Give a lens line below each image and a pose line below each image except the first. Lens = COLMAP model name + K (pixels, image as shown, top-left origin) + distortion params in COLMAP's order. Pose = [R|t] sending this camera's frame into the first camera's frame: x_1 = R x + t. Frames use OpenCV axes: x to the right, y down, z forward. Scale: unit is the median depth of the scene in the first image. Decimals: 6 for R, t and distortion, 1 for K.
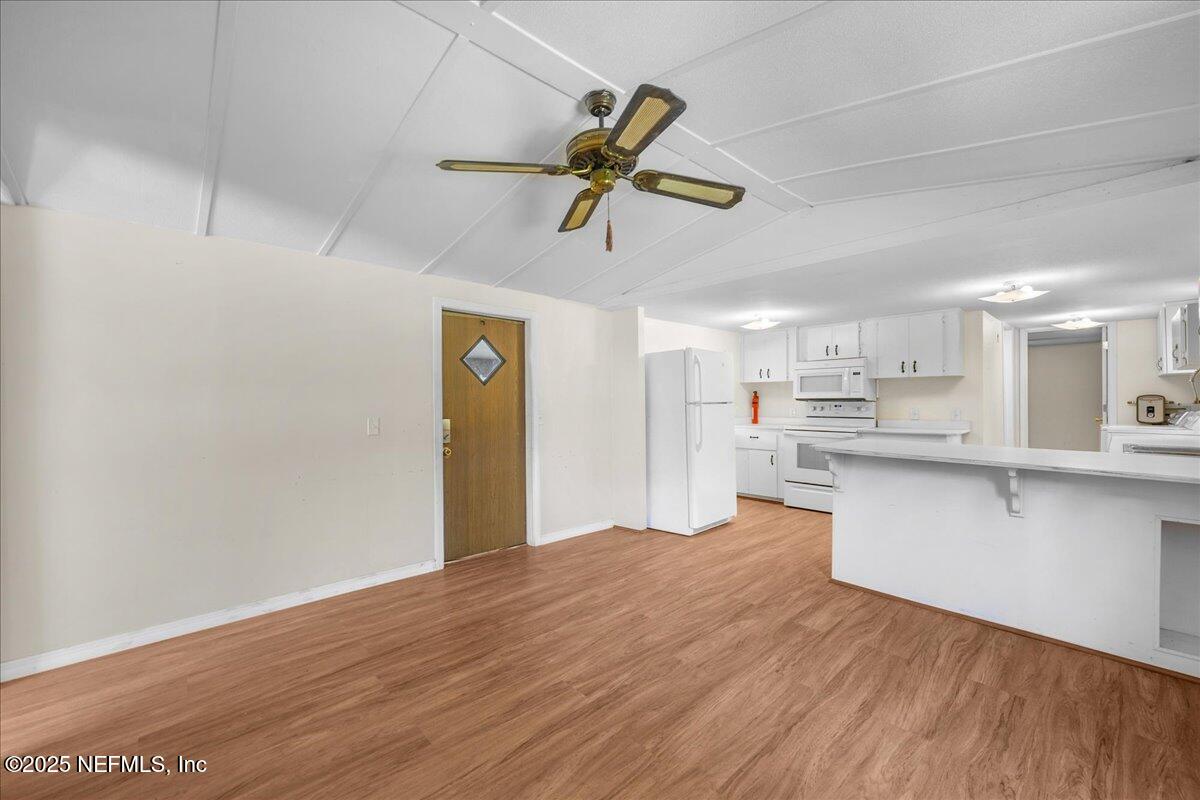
lens RADIAL K [[473.2, 0, 601.0], [0, 473.2, 402.5], [0, 0, 1]] dist [0.001303, 0.000213]
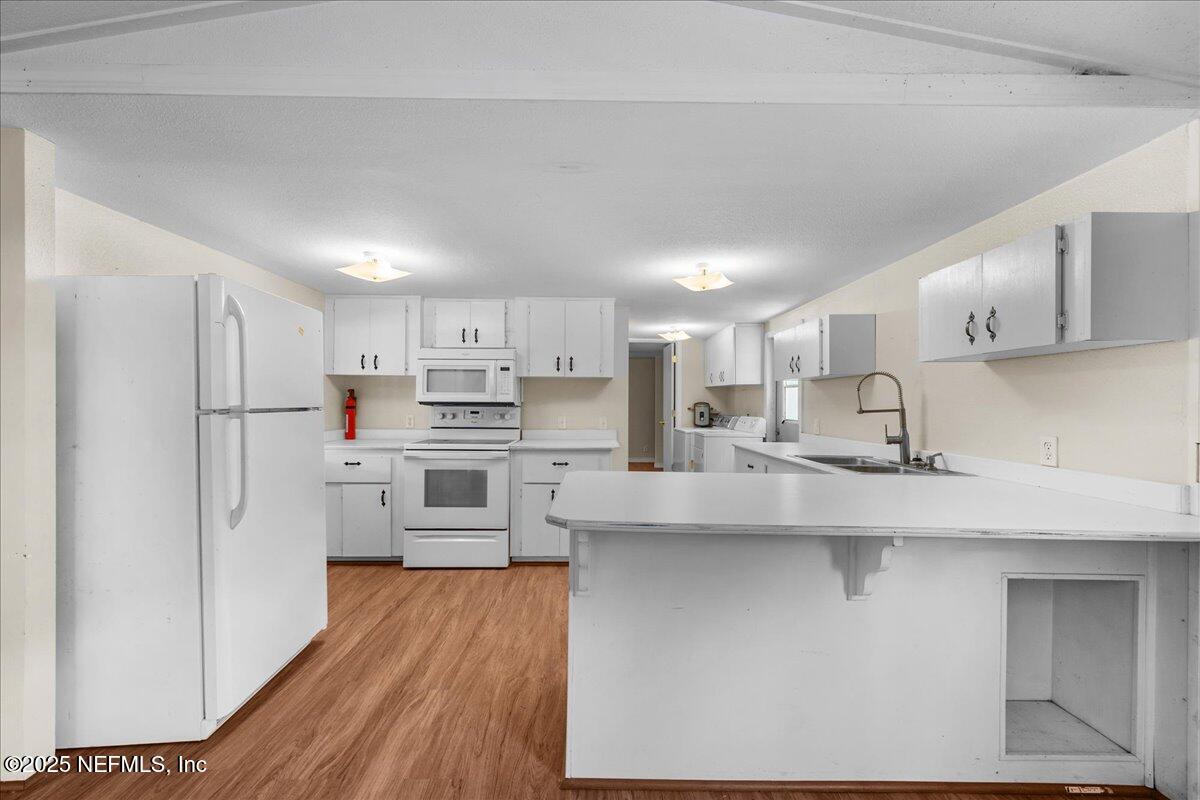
lens RADIAL K [[473.2, 0, 599.0], [0, 473.2, 403.1], [0, 0, 1]] dist [0.001303, 0.000213]
pose [[0.667450, 0.010664, 0.744578, 0.086942], [-0.008562, 0.999941, -0.006646, -0.004321], [-0.744605, -0.001939, 0.667502, 0.388542]]
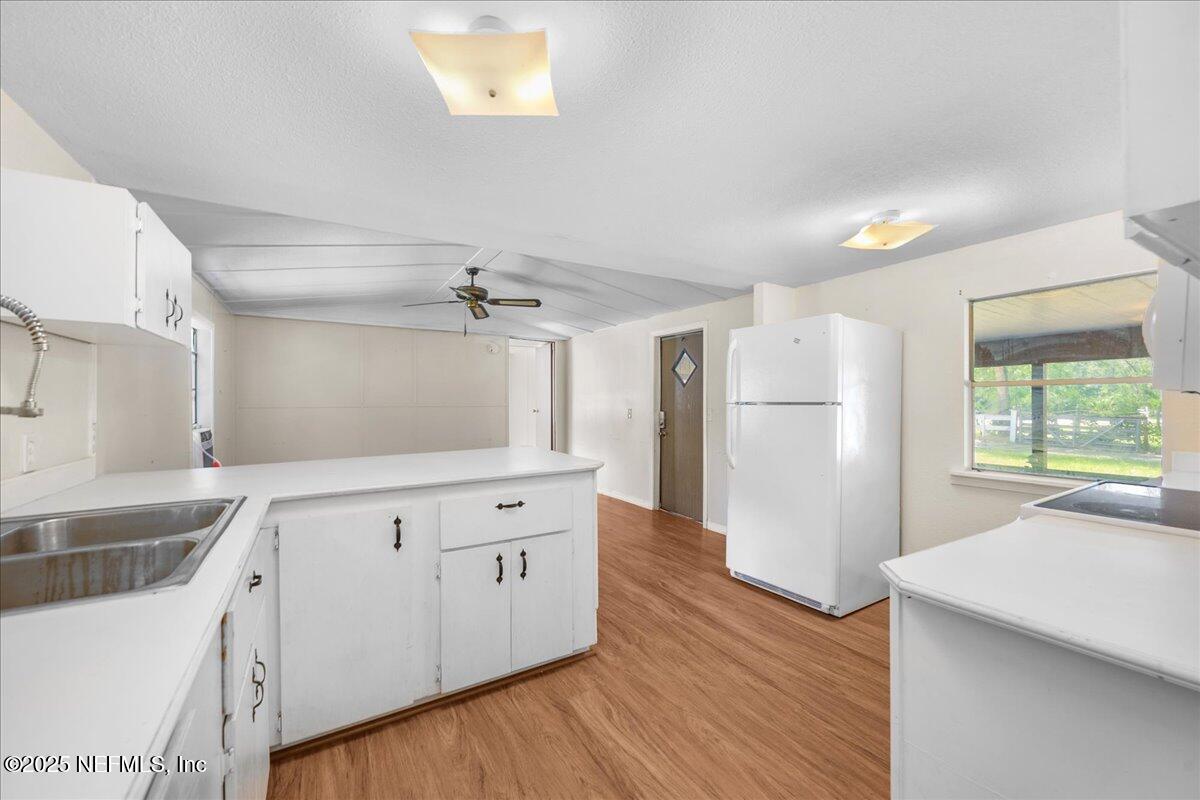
lens RADIAL K [[473.2, 0, 599.7], [0, 473.2, 400.8], [0, 0, 1]] dist [0.001303, 0.000213]
pose [[-0.200693, 0.006497, -0.979633, 0.788545], [0.000875, 0.999979, 0.006452, -0.005897], [0.979654, 0.000438, -0.200695, 0.761548]]
